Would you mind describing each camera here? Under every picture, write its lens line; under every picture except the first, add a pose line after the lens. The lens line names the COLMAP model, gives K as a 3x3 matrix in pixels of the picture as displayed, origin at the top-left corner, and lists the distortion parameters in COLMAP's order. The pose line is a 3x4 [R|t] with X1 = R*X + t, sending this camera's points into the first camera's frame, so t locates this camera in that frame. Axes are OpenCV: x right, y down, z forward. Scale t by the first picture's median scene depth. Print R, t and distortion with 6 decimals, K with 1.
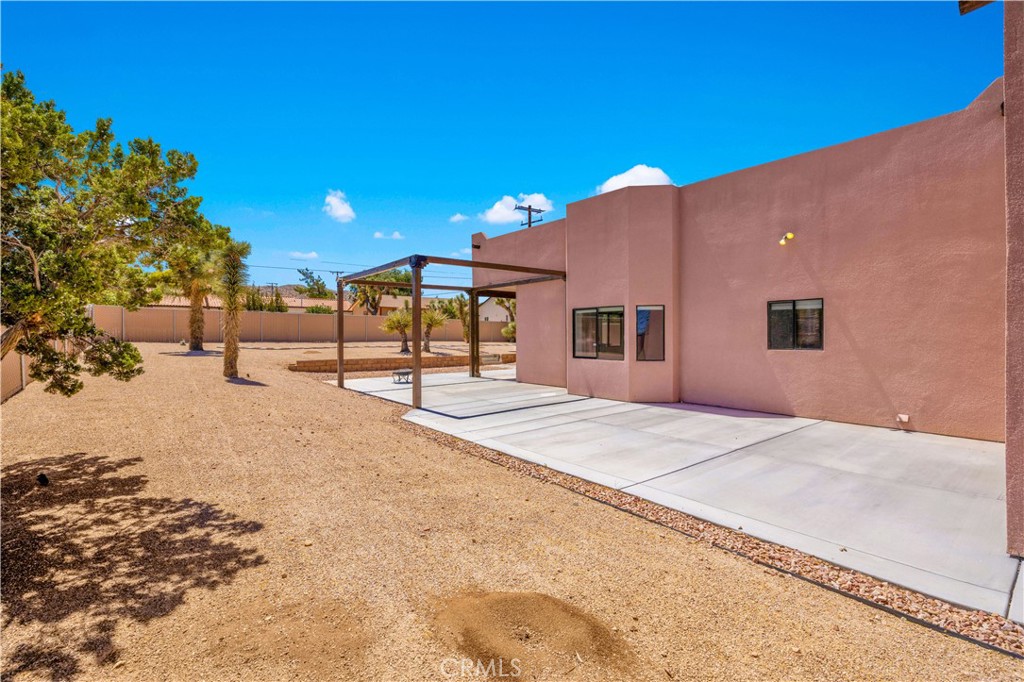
lens RADIAL K [[462.4, 0, 512.7], [0, 462.4, 338.3], [0, 0, 1]] dist [-0.000048, -0.000001]
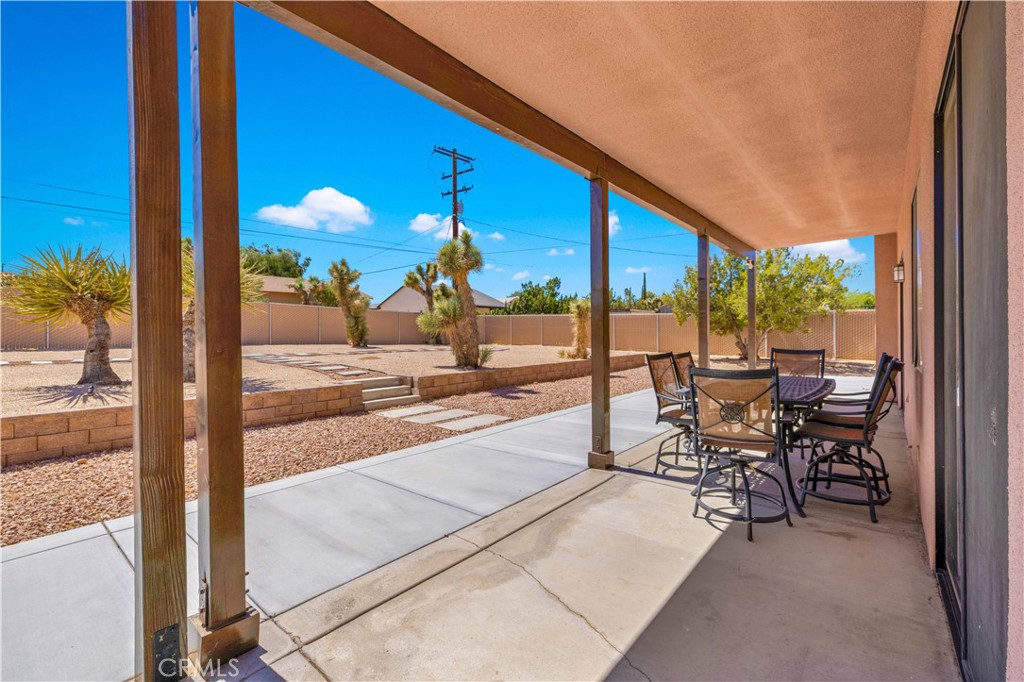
lens RADIAL K [[442.6, 0, 511.1], [0, 442.6, 339.1], [0, 0, 1]] dist [0.001830, 0.000063]
pose [[0.982331, -0.013298, 0.186680, -0.014906], [0.013270, 0.999911, 0.001402, 0.002867], [-0.186682, 0.001100, 0.982420, 0.569923]]
